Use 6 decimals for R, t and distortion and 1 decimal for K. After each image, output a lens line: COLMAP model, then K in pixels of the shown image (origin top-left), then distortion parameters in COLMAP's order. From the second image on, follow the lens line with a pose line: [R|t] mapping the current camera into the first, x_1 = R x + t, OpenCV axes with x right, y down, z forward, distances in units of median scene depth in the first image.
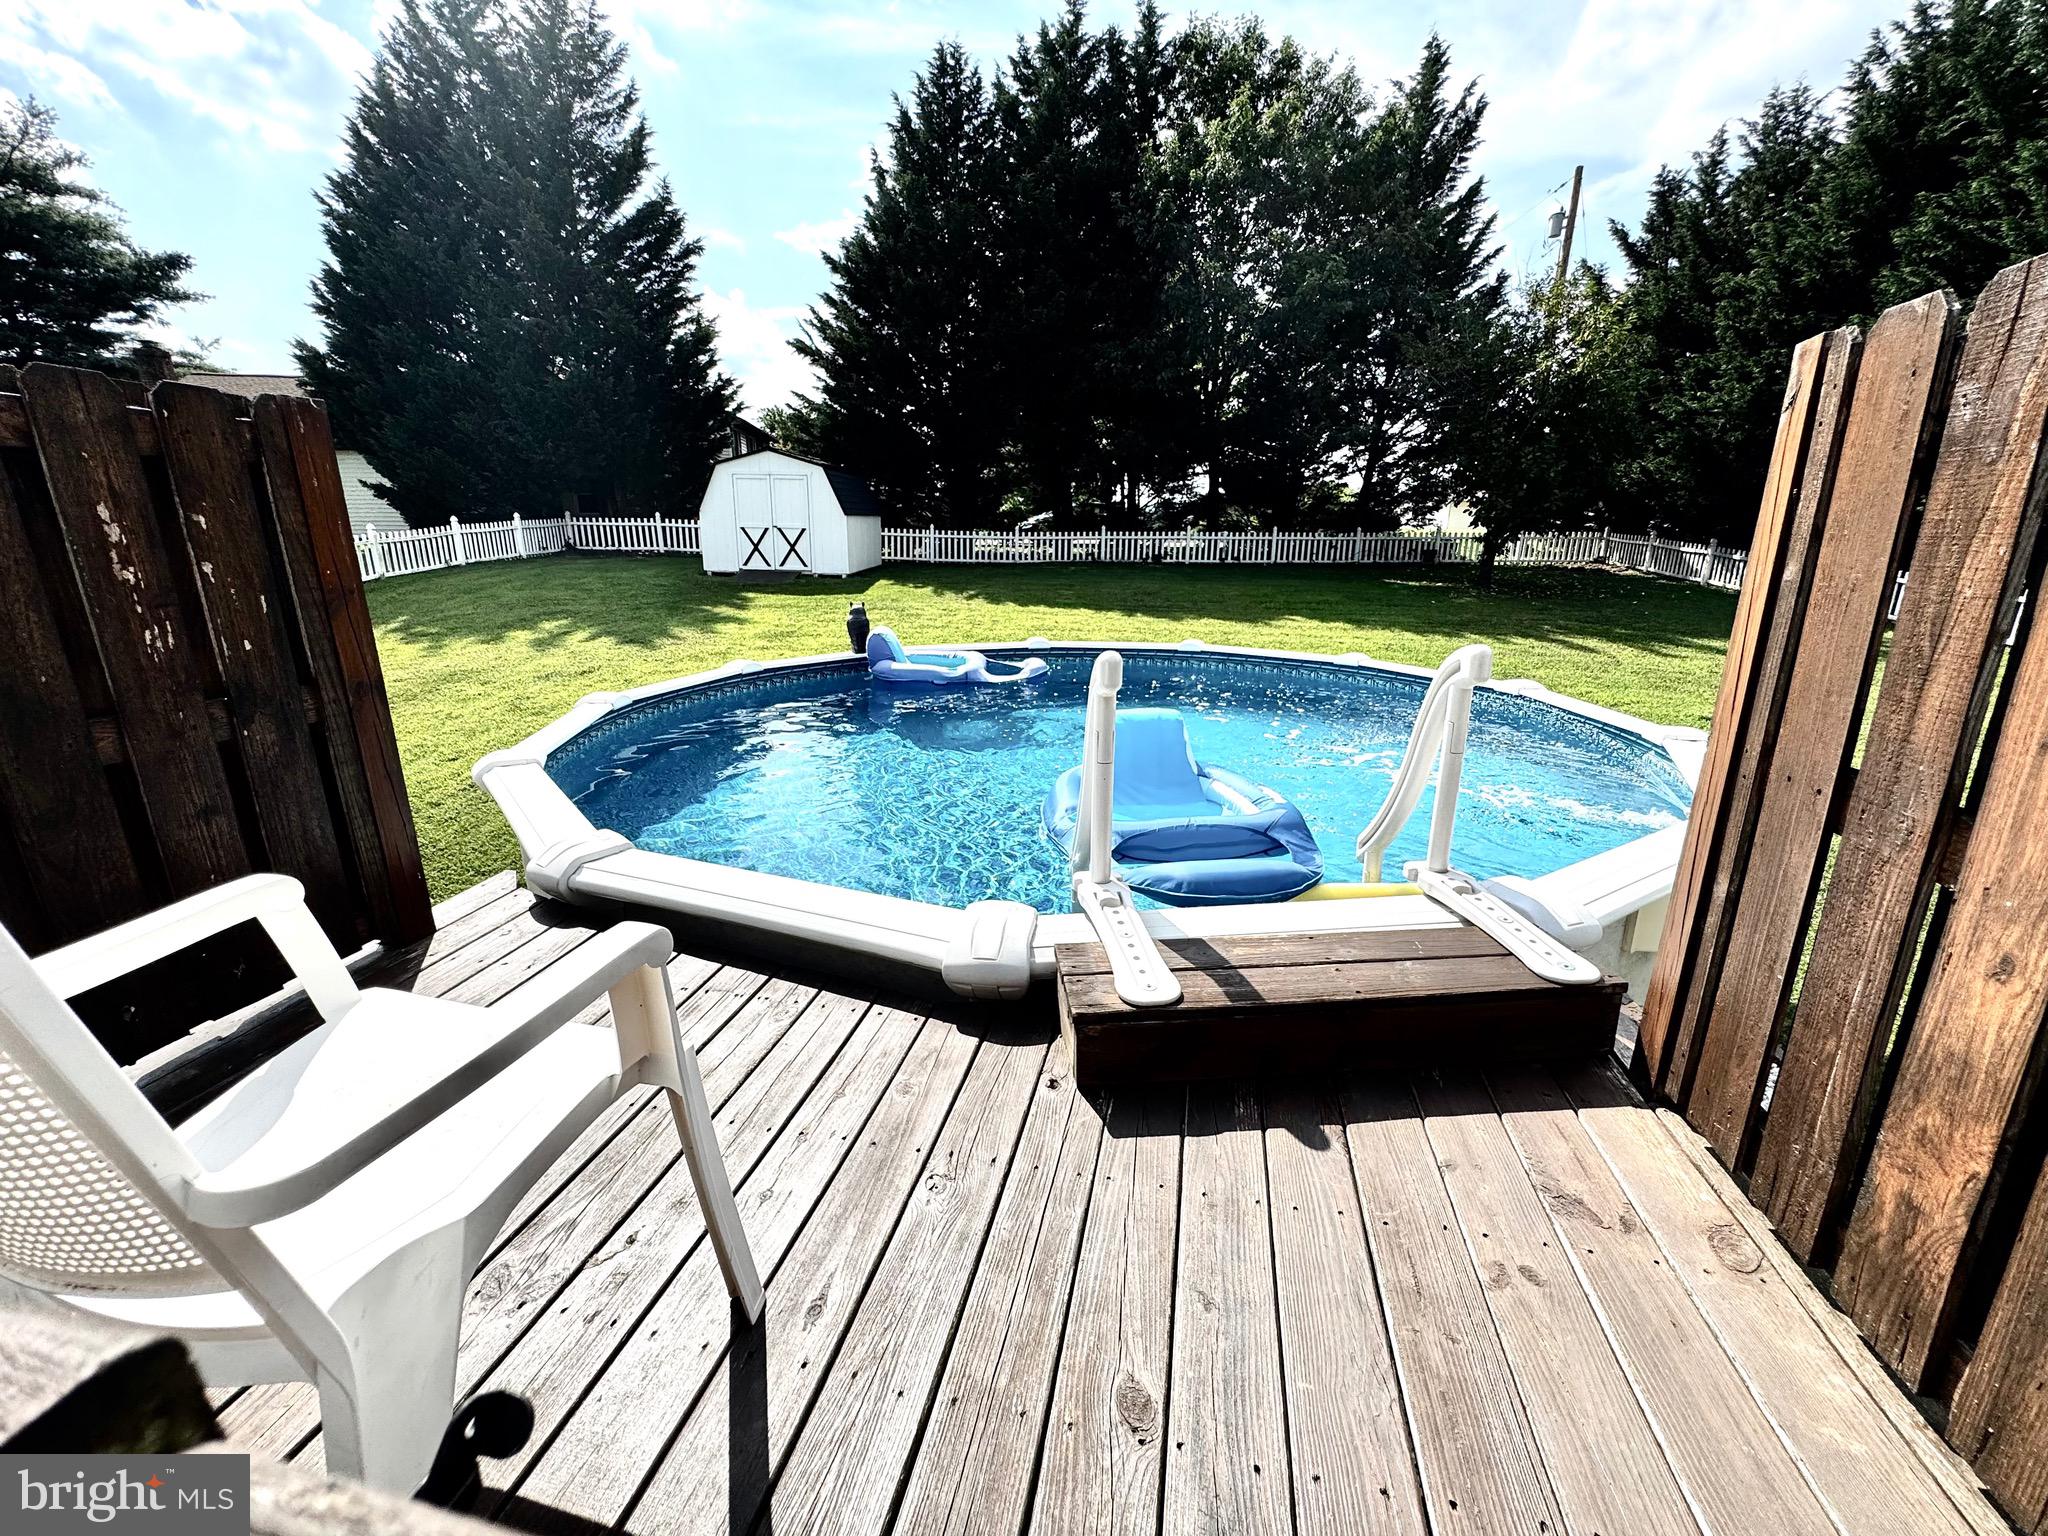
lens RADIAL K [[832.8, 0, 1024.0], [0, 832.8, 768.0], [0, 0, 1]] dist [-0.002207, 0.000150]
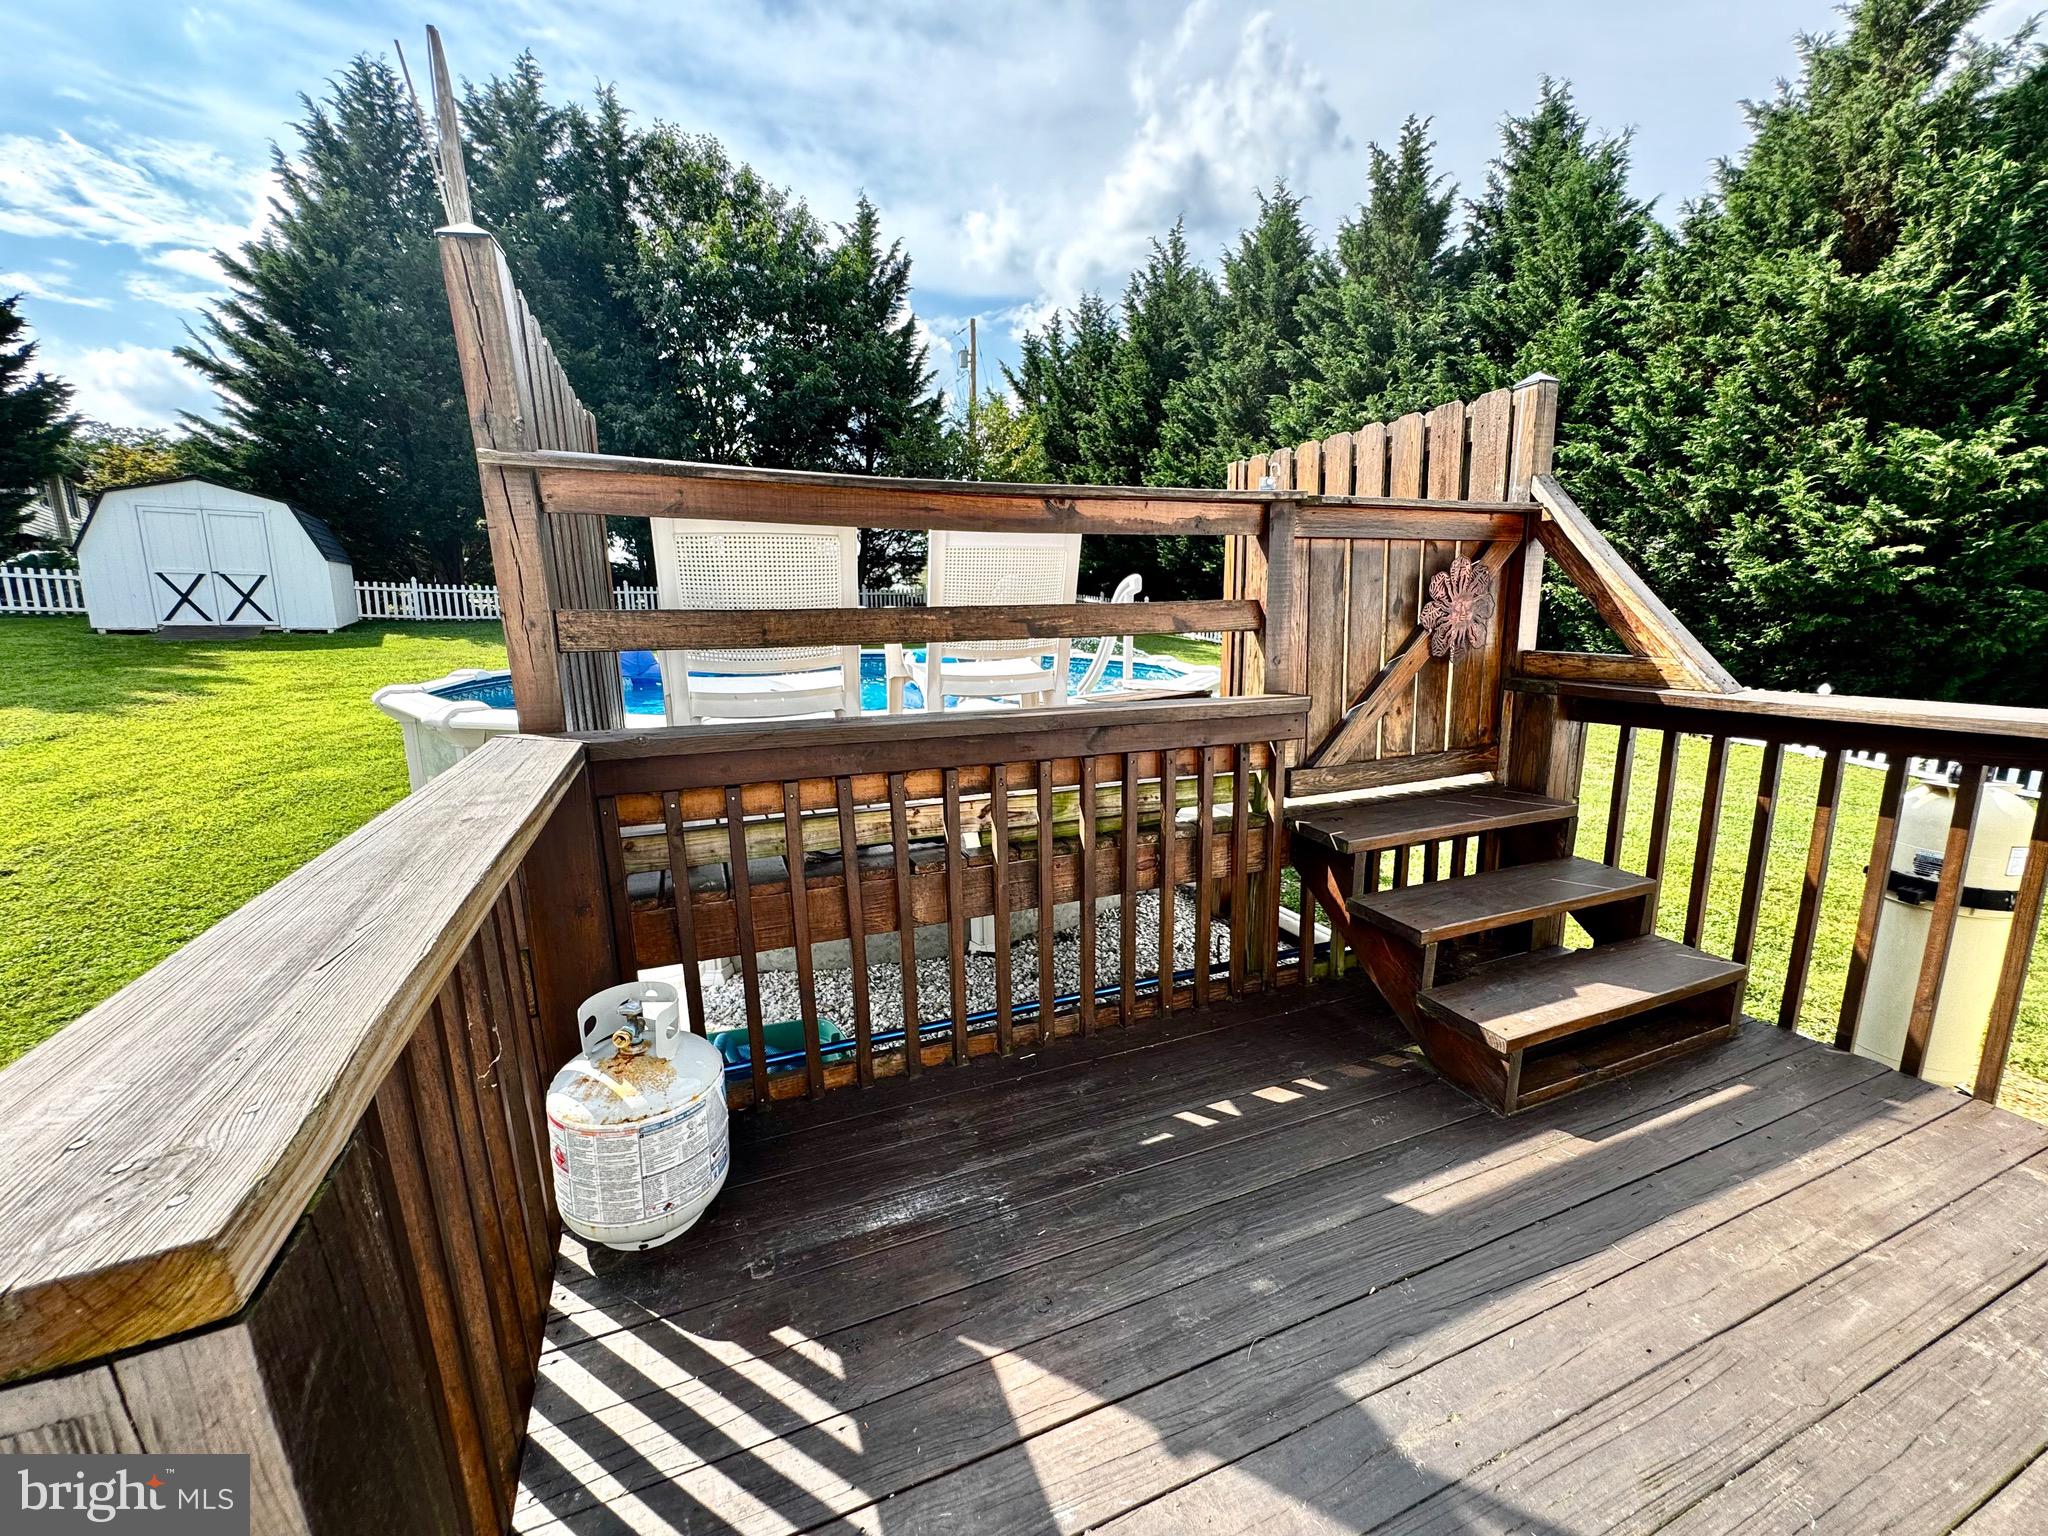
lens RADIAL K [[819.1, 0, 1024.0], [0, 819.1, 768.0], [0, 0, 1]] dist [0.001920, 0.000509]
pose [[0.821291, -0.118287, 0.558113, -0.099113], [0.158992, 0.986969, -0.024786, 0.036217], [-0.547908, 0.109092, 0.829395, -0.063699]]
